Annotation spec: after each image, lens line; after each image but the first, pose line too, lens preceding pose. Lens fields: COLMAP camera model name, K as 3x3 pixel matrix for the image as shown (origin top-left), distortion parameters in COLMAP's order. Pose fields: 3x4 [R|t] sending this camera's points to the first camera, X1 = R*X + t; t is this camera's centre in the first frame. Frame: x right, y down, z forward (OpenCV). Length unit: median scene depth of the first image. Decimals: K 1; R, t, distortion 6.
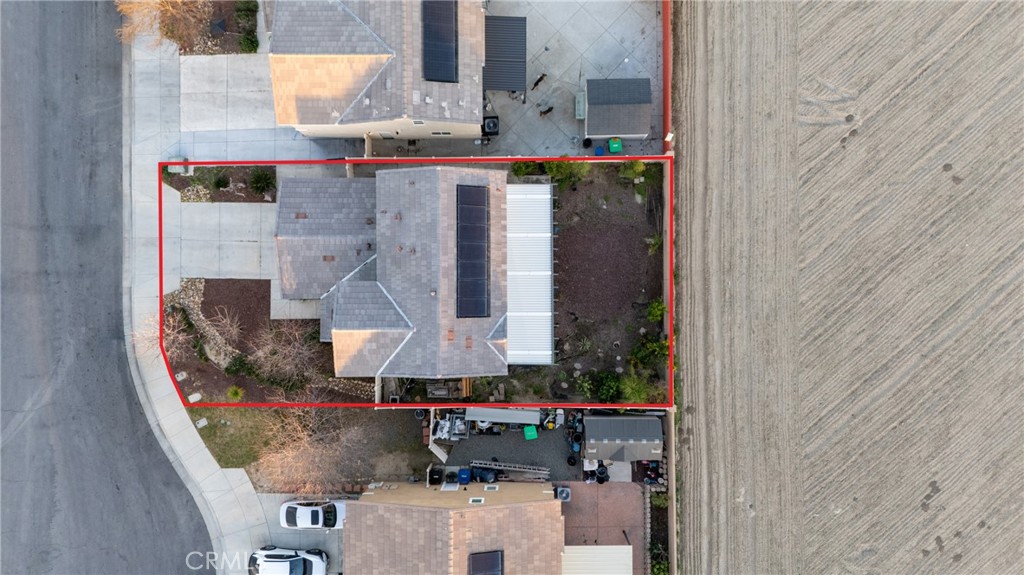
lens RADIAL K [[778.2, 0, 514.6], [0, 778.2, 290.8], [0, 0, 1]] dist [0.023048, -0.003531]
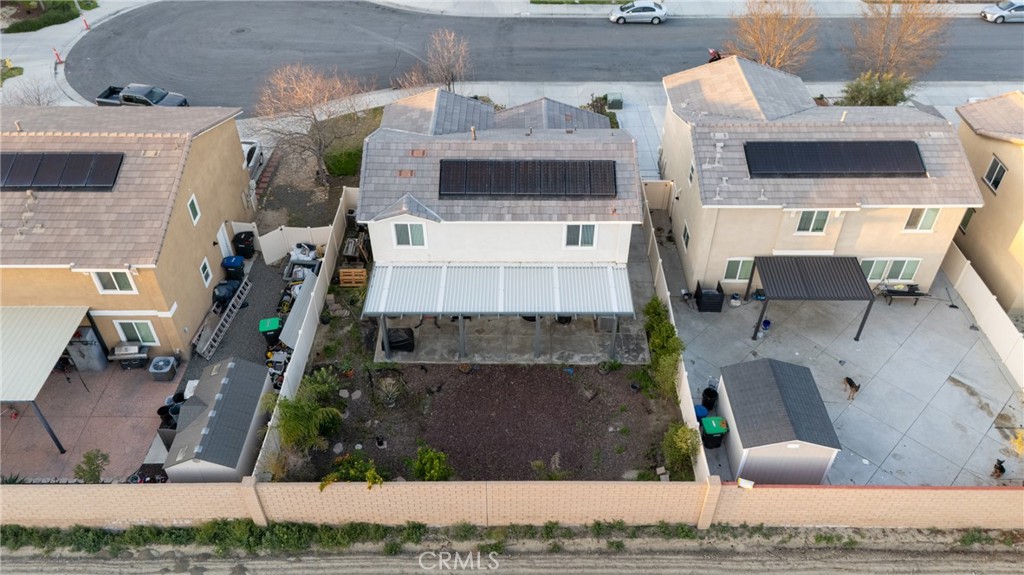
lens RADIAL K [[778.2, 0, 514.6], [0, 778.2, 290.8], [0, 0, 1]] dist [0.023048, -0.003531]
pose [[-0.004968, 0.642520, -0.766253, 0.513952], [-0.999970, 0.001416, 0.007671, -0.037556], [0.006014, 0.766268, 0.642493, 0.526361]]
